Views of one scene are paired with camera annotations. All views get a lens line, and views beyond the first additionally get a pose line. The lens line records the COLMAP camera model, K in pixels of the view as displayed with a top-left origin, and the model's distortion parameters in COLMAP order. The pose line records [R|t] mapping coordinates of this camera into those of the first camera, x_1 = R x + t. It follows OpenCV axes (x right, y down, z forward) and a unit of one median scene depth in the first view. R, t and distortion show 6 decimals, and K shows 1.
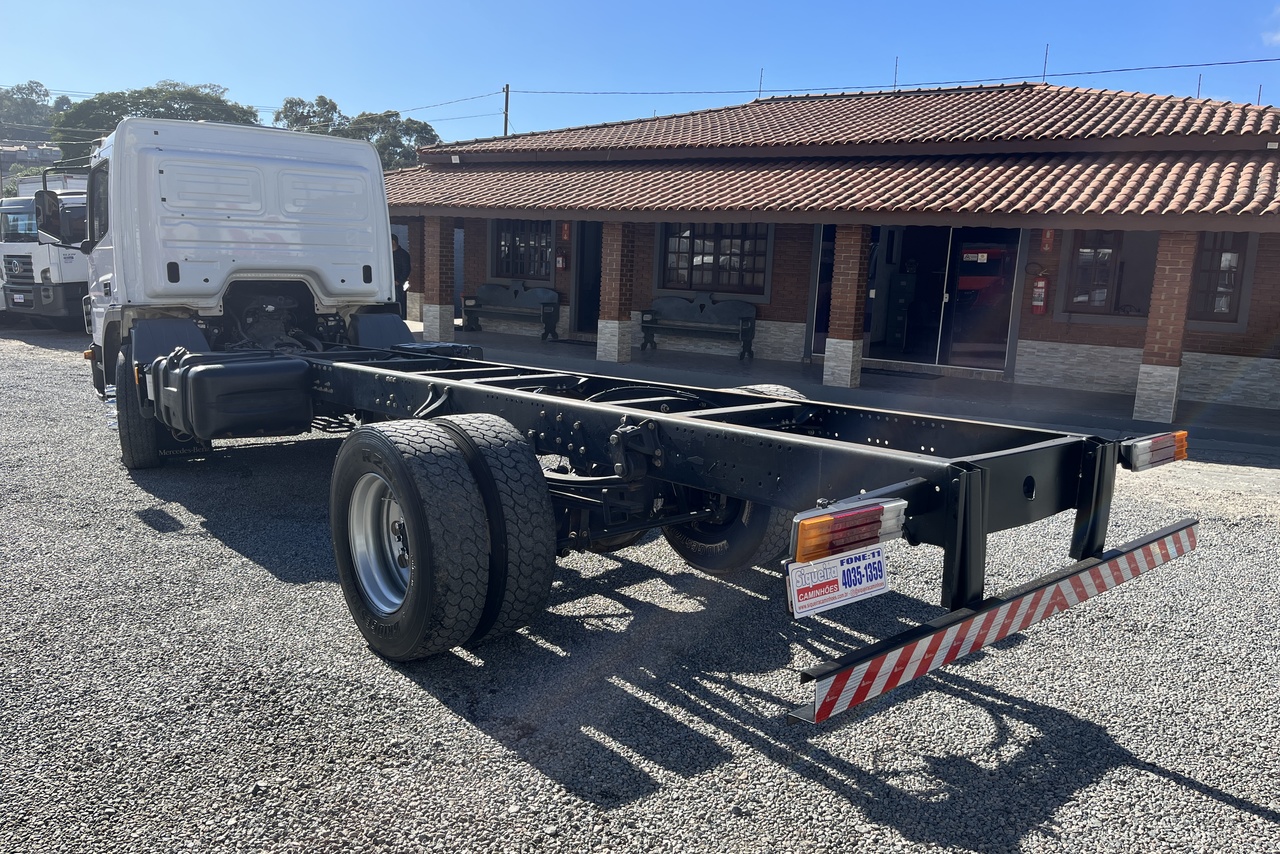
lens RADIAL K [[967.7, 0, 647.6], [0, 967.7, 430.8], [0, 0, 1]] dist [0.067257, -0.104381]
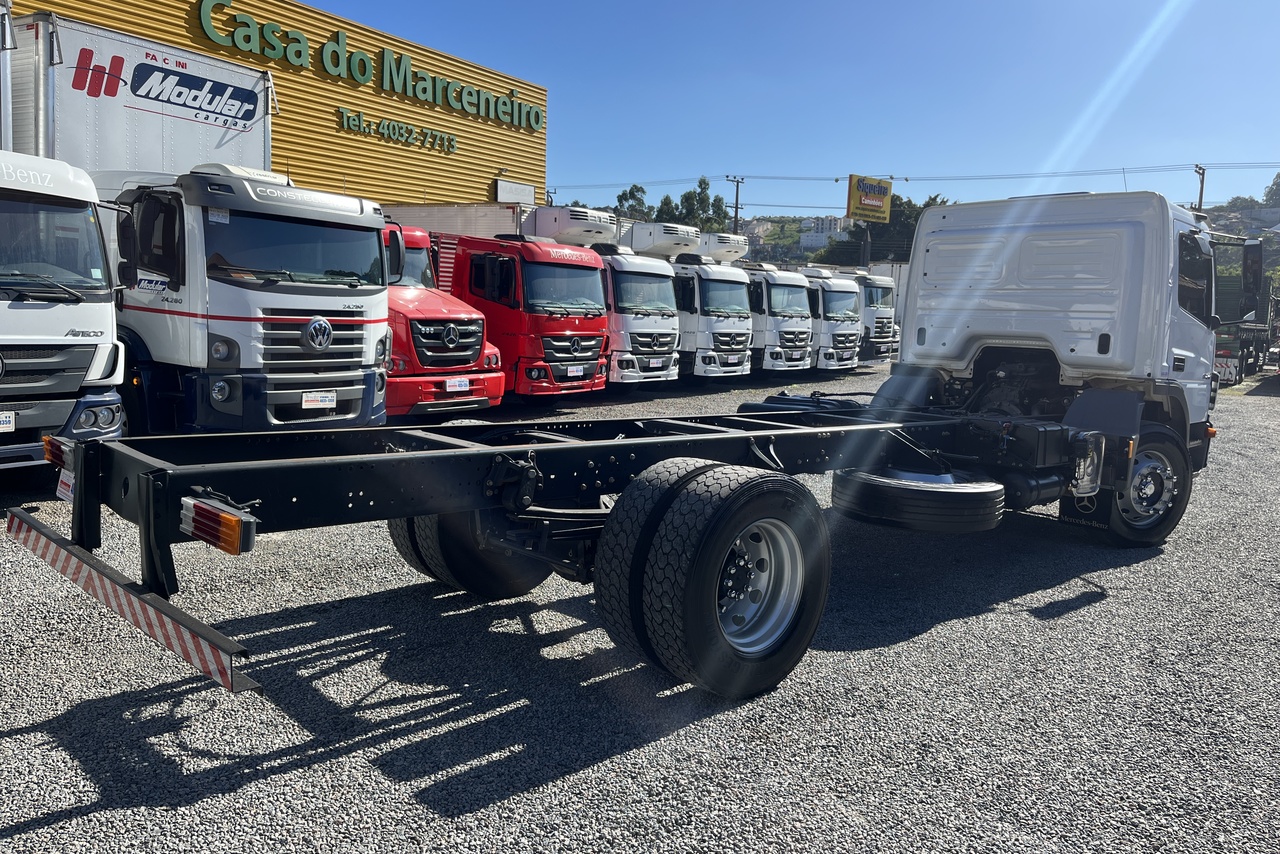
lens RADIAL K [[967.7, 0, 647.6], [0, 967.7, 430.8], [0, 0, 1]] dist [0.067257, -0.104381]
pose [[0.061325, 0.105924, -0.992481, 1.036540], [-0.195678, 0.976333, 0.092109, -0.155390], [0.978749, 0.188558, 0.080600, 0.989771]]
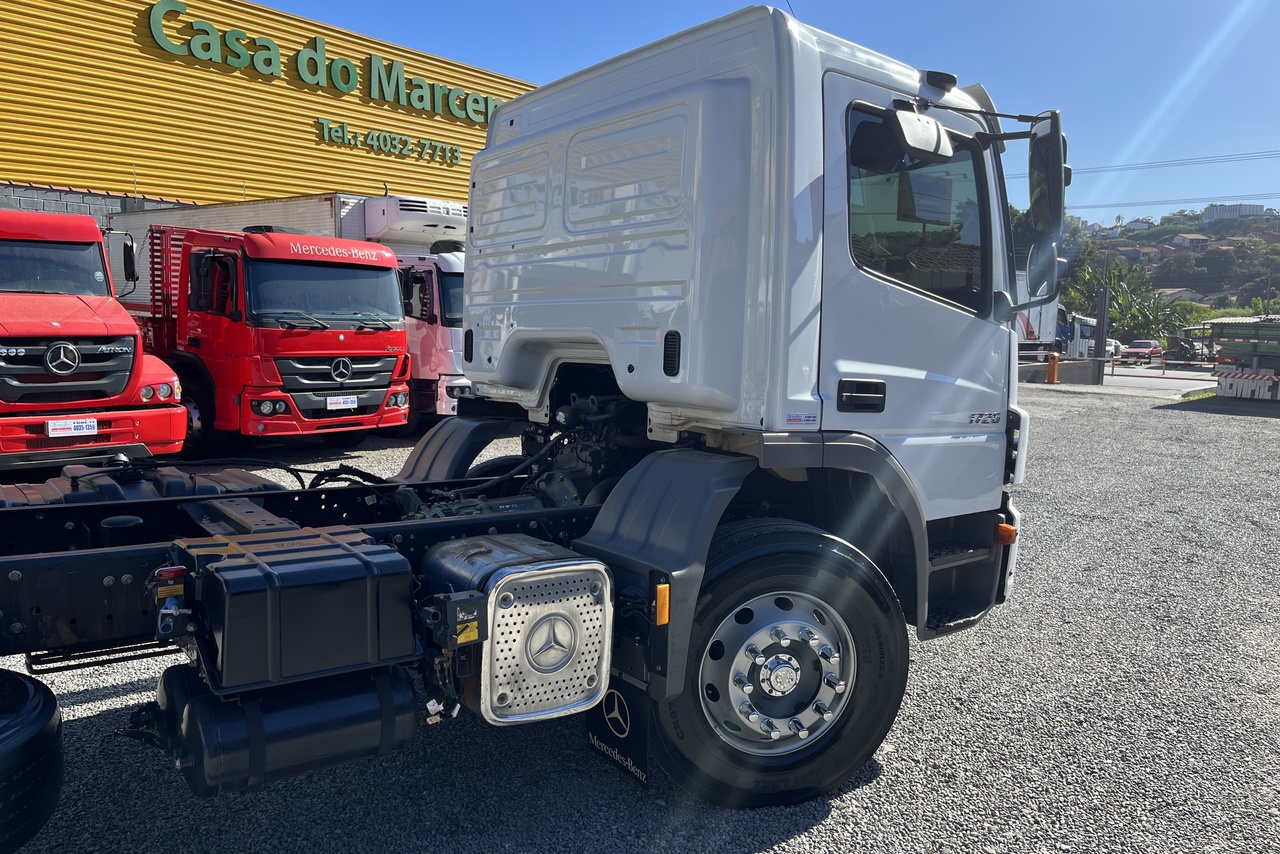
lens RADIAL K [[967.7, 0, 647.6], [0, 967.7, 430.8], [0, 0, 1]] dist [0.067257, -0.104381]
pose [[-0.056983, 0.083762, -0.994855, 0.193372], [-0.177893, 0.979676, 0.092673, -0.300721], [0.982399, 0.182259, -0.040924, 1.847503]]
